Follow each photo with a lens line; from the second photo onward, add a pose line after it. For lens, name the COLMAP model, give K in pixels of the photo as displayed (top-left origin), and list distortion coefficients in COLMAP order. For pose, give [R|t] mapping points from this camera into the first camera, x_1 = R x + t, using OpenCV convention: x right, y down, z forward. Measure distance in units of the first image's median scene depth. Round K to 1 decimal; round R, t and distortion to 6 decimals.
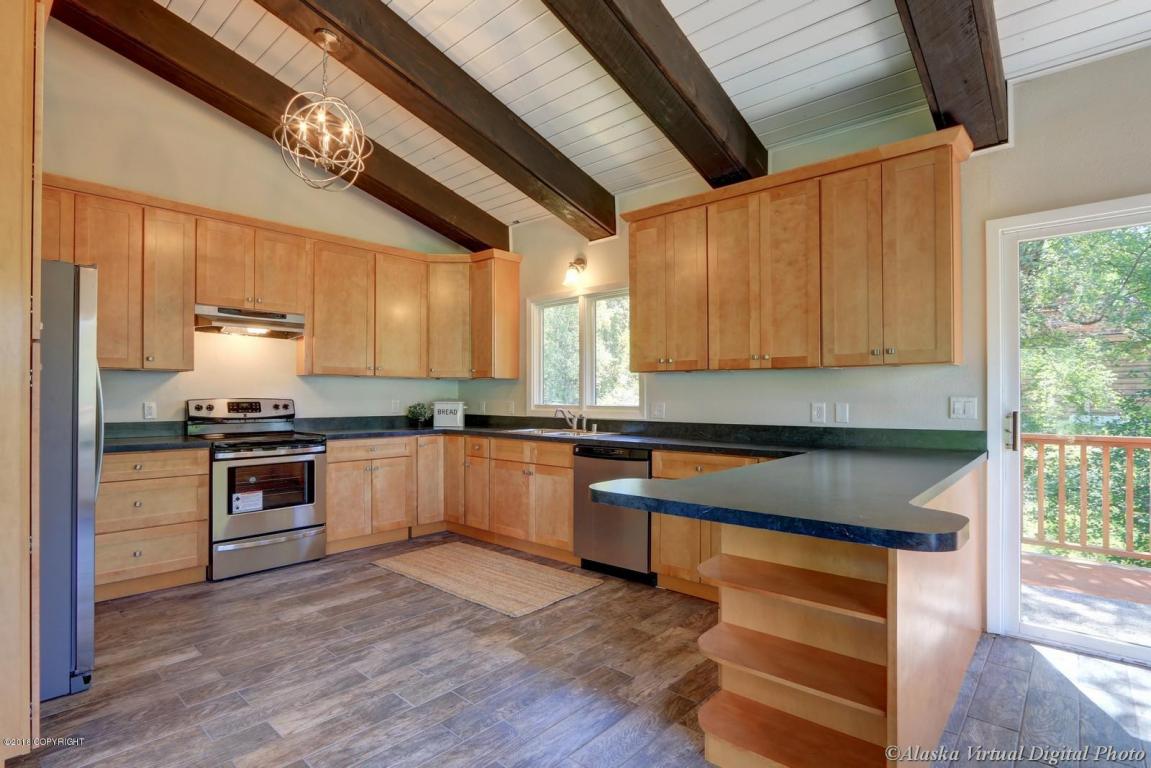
lens RADIAL K [[541.5, 0, 579.1], [0, 541.5, 380.7], [0, 0, 1]] dist [-0.015644, 0.000410]
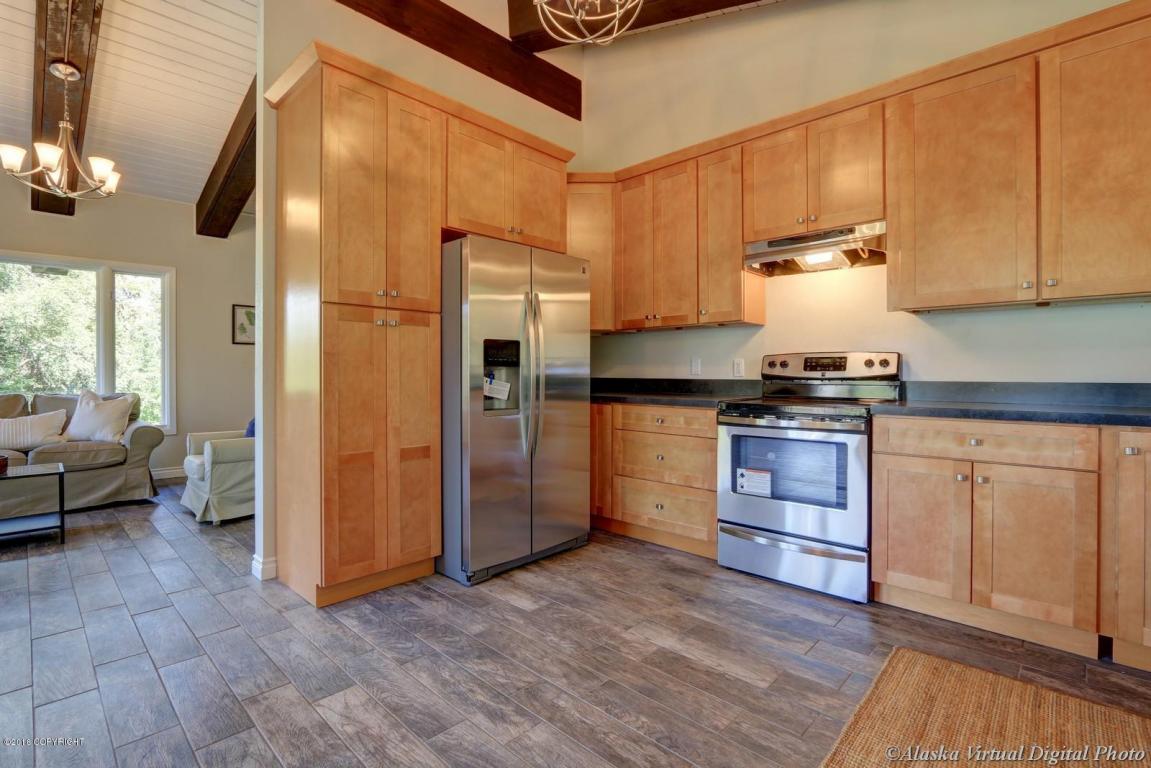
lens RADIAL K [[541.5, 0, 579.1], [0, 541.5, 380.7], [0, 0, 1]] dist [-0.015644, 0.000410]
pose [[-0.047697, 0.007169, -0.998836, 0.200295], [0.030675, 0.999513, 0.005709, 0.076202], [0.998391, -0.030367, -0.047894, 0.908440]]
